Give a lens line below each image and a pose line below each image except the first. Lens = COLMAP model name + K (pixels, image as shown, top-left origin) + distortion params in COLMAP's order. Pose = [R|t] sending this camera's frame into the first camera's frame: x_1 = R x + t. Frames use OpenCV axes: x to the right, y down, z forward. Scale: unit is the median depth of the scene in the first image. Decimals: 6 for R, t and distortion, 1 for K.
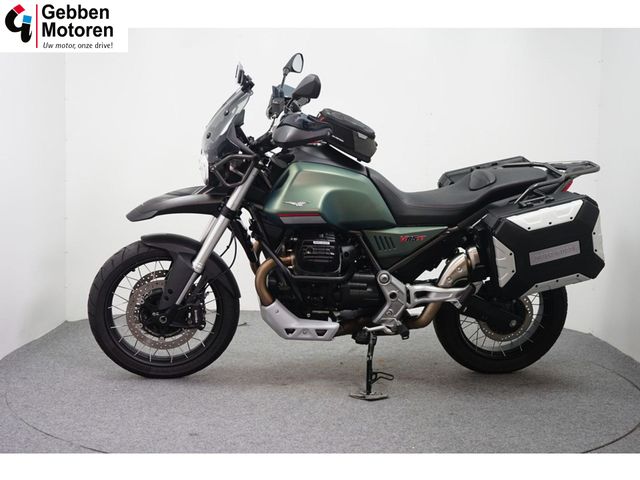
lens RADIAL K [[917.8, 0, 320.0], [0, 917.8, 240.0], [0, 0, 1]] dist [-0.045873, -0.038916]
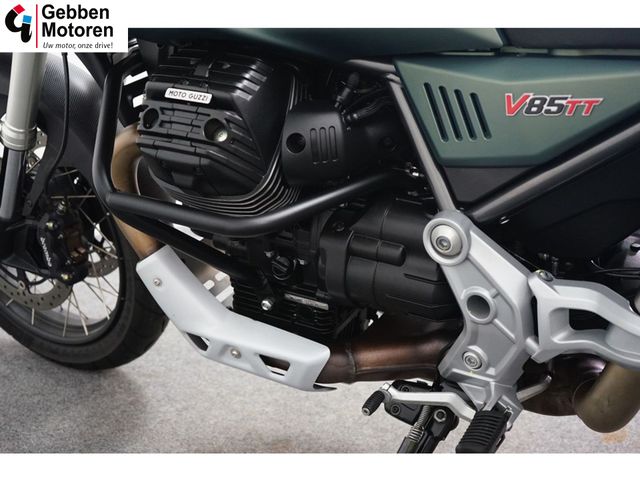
lens RADIAL K [[892.7, 0, 320.0], [0, 892.7, 240.0], [0, 0, 1]] dist [0.021171, 0.010701]
pose [[0.763791, 0.169479, -0.622816, 0.210002], [-0.051759, 0.977888, 0.202625, -0.011338], [0.643385, -0.122527, 0.755674, 0.771642]]
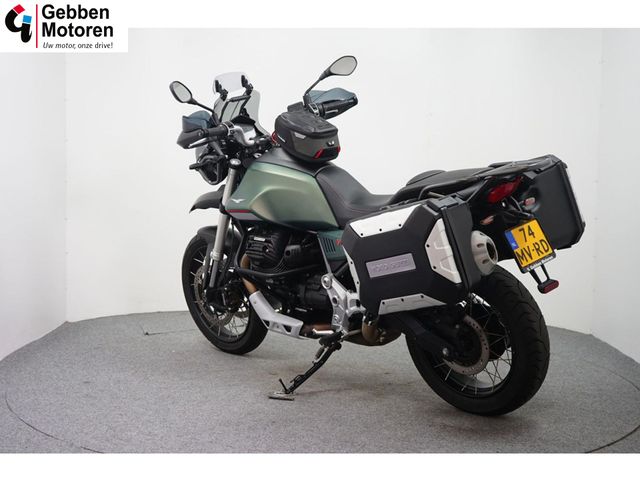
lens RADIAL K [[917.8, 0, 320.0], [0, 917.8, 240.0], [0, 0, 1]] dist [-0.045873, -0.038916]
pose [[0.581545, 0.056874, -0.811524, 0.850763], [-0.074488, 0.997085, 0.016500, -0.017638], [0.810097, 0.050853, 0.584087, 0.426983]]
